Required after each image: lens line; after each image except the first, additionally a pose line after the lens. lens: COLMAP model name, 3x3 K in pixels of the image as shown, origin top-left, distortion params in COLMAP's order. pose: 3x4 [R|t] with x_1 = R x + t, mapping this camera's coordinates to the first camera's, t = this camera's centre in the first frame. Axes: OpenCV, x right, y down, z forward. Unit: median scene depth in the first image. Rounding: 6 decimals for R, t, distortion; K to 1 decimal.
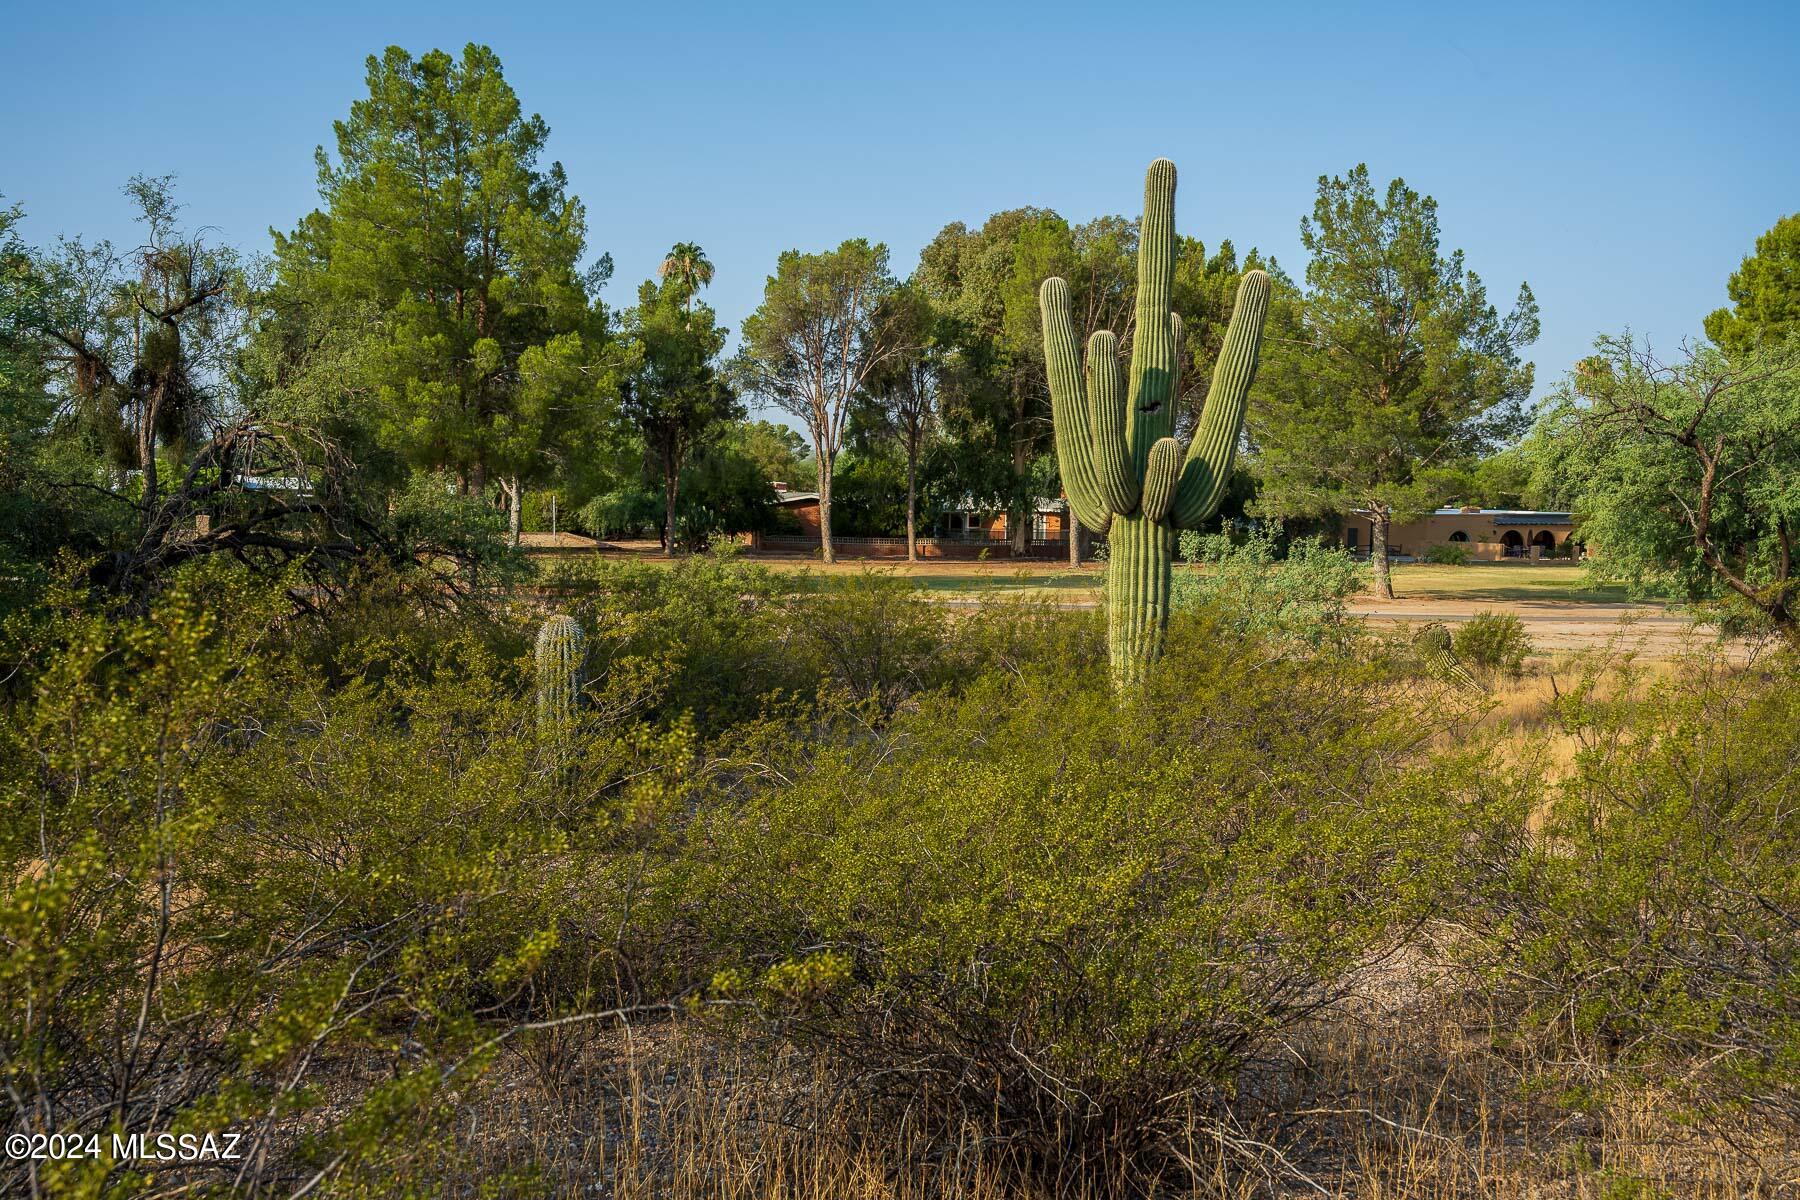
lens RADIAL K [[1741.7, 0, 905.0], [0, 1741.7, 603.1], [0, 0, 1]] dist [-0.006608, 0.000000]
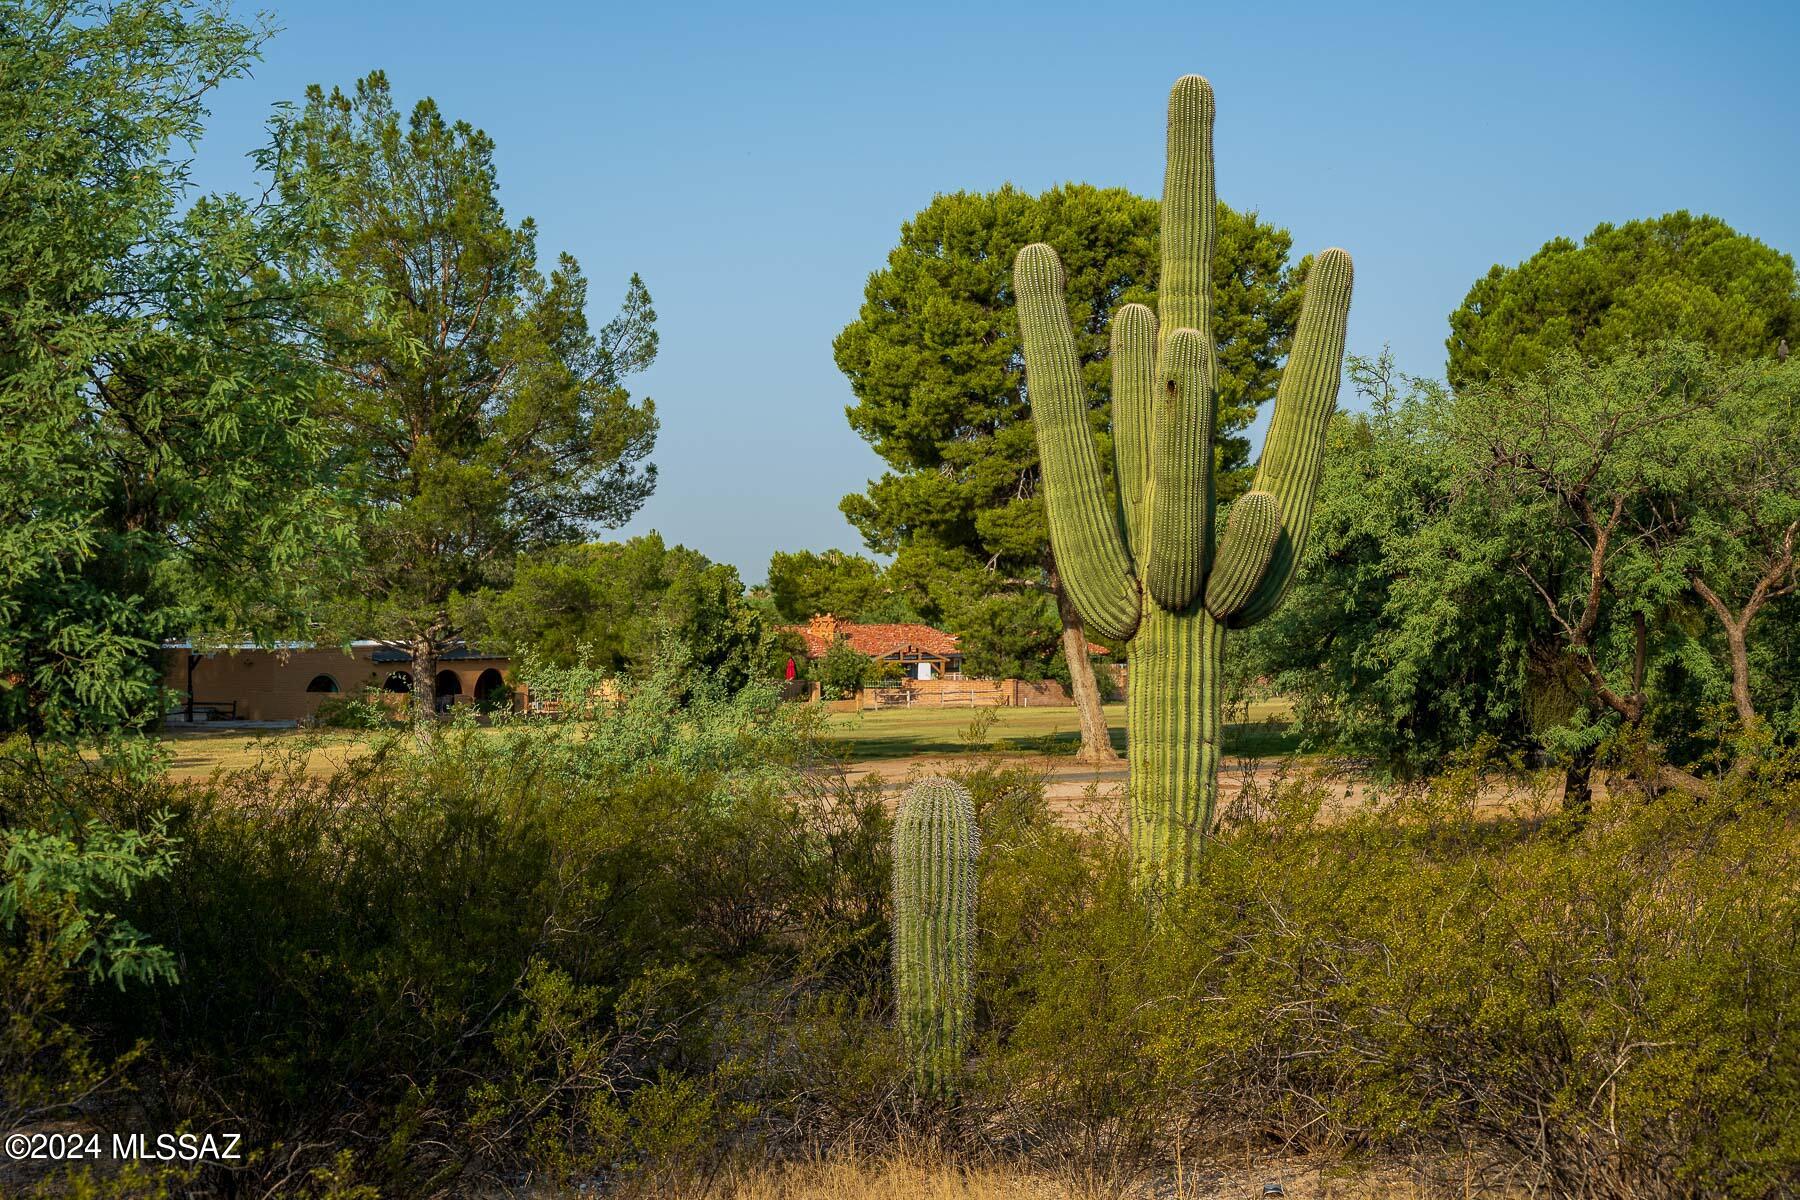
lens RADIAL K [[3011.6, 0, 901.4], [0, 3011.6, 601.3], [0, 0, 1]] dist [0.009963, 0.000000]
pose [[0.834862, -0.018697, 0.550141, -0.166552], [0.057489, 0.996919, -0.053360, 0.000294], [-0.547449, 0.076176, 0.833365, 0.031379]]
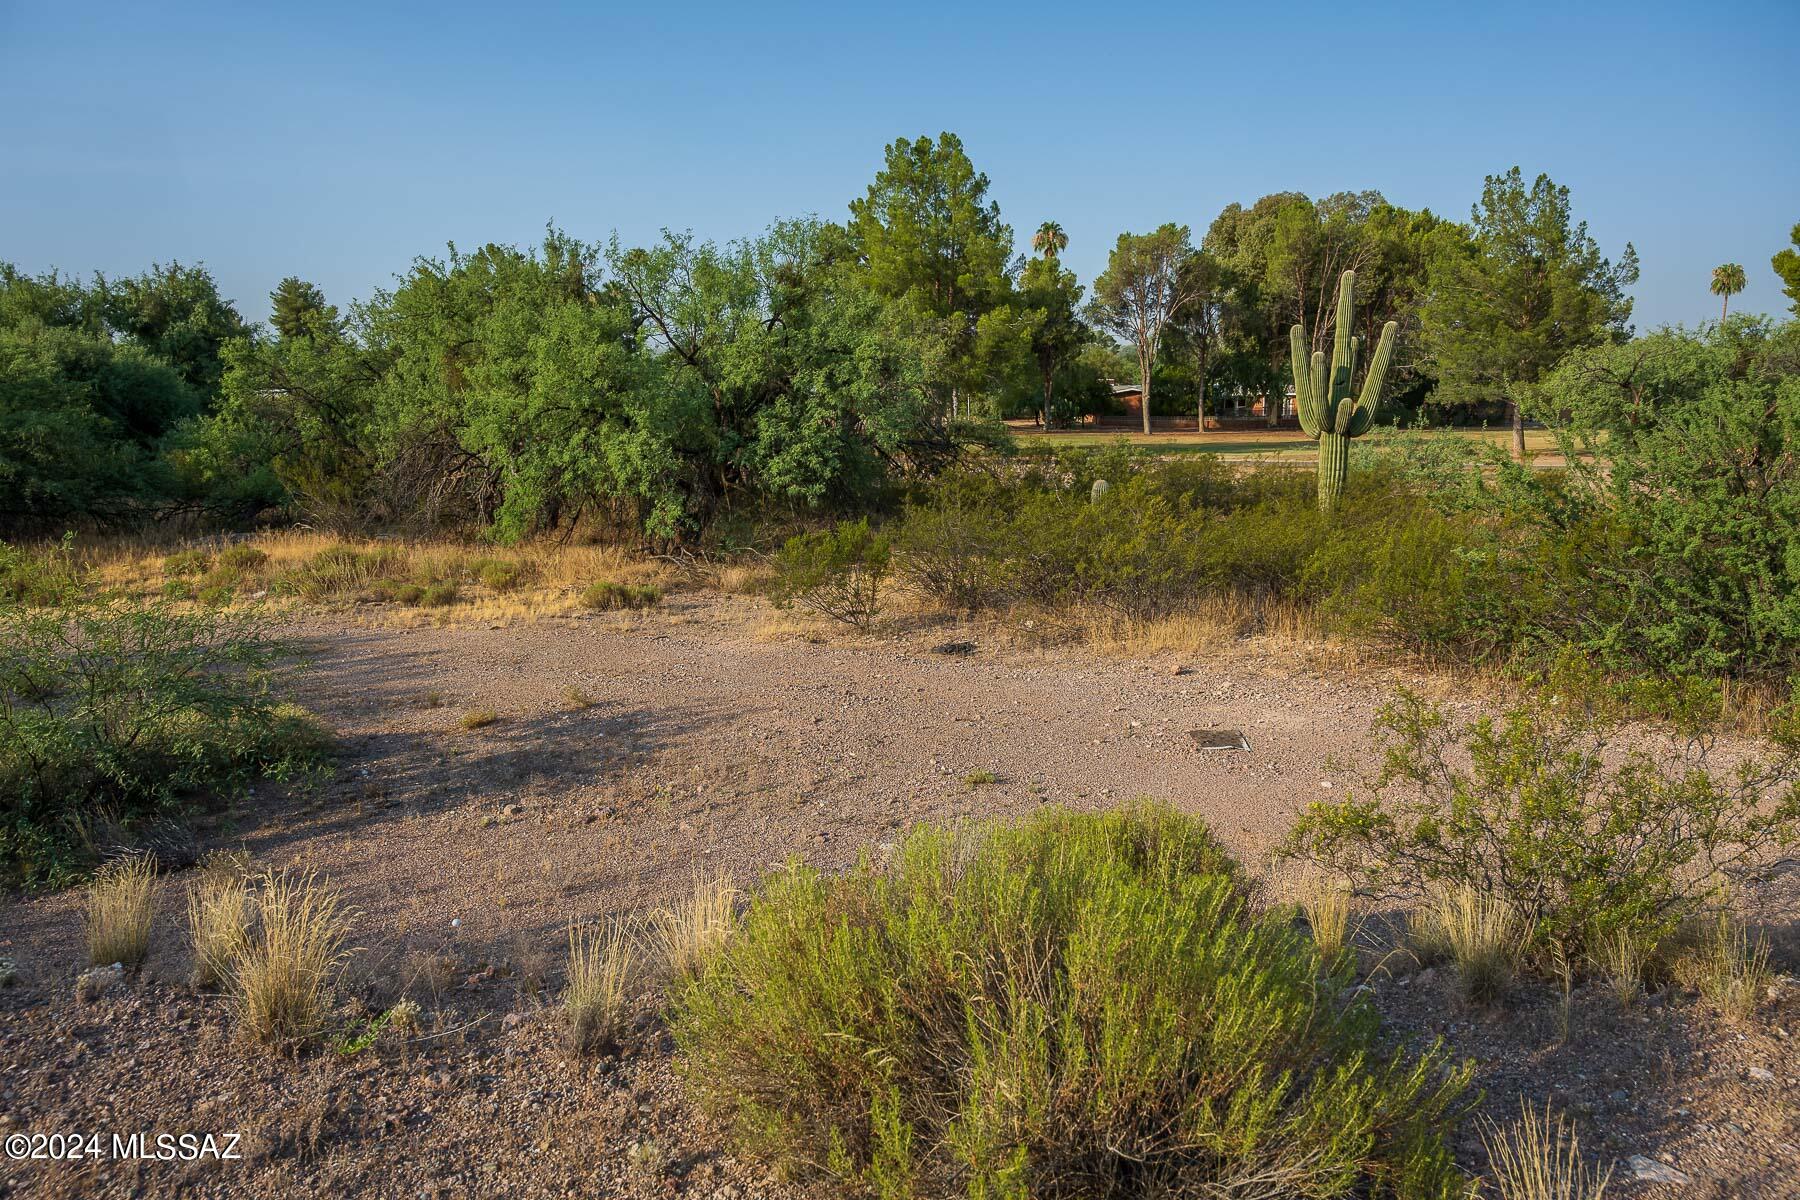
lens RADIAL K [[1216.1, 0, 894.2], [0, 1216.1, 604.8], [0, 0, 1]] dist [-0.010841, -0.000177]
pose [[0.972997, 0.016989, -0.230192, -0.014604], [0.011007, 0.992738, 0.119793, -0.005934], [0.230555, -0.119092, 0.965744, -0.183328]]
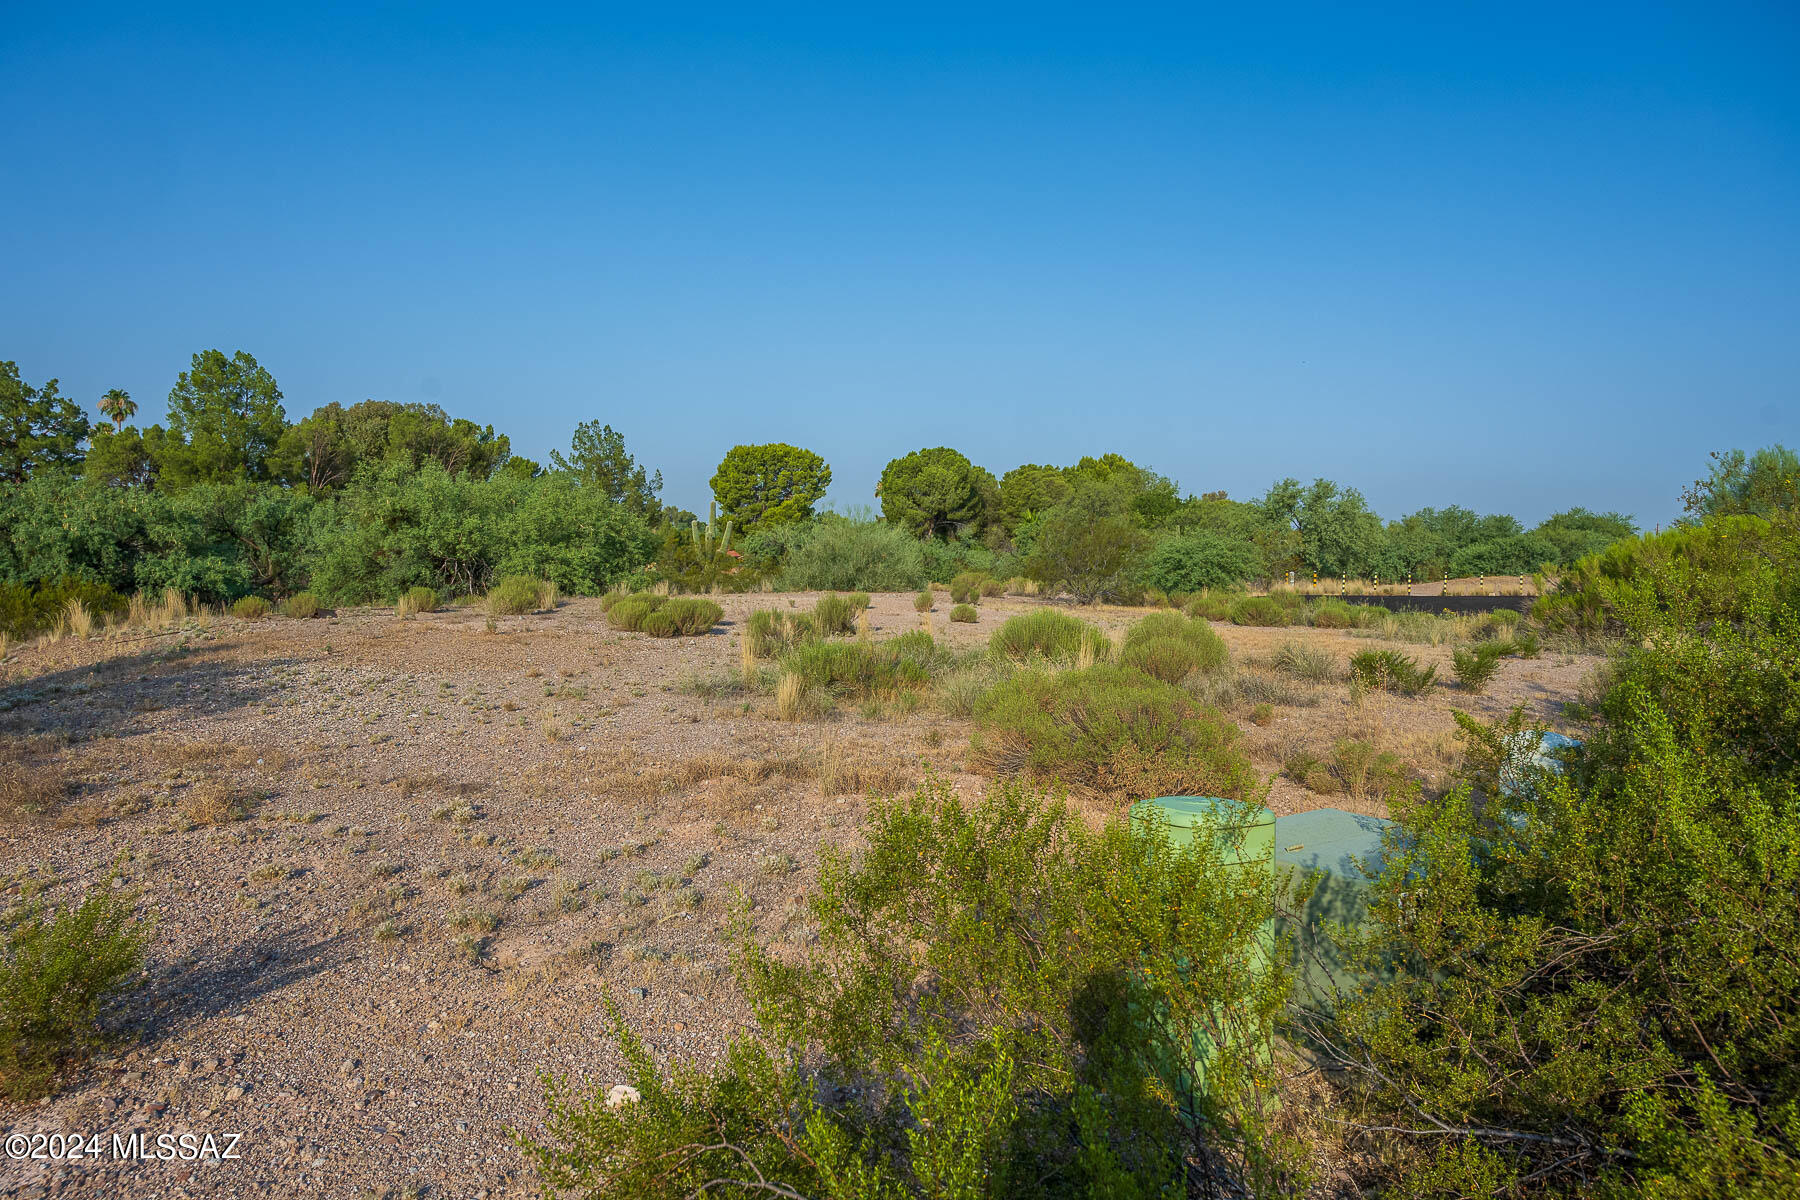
lens RADIAL K [[1216.1, 0, 899.1], [0, 1216.1, 595.9], [0, 0, 1]] dist [-0.010841, -0.000177]
pose [[0.778395, -0.030695, 0.627024, -0.514140], [0.034099, 0.999397, 0.006593, 0.011343], [-0.626848, 0.016250, 0.778972, -0.664056]]
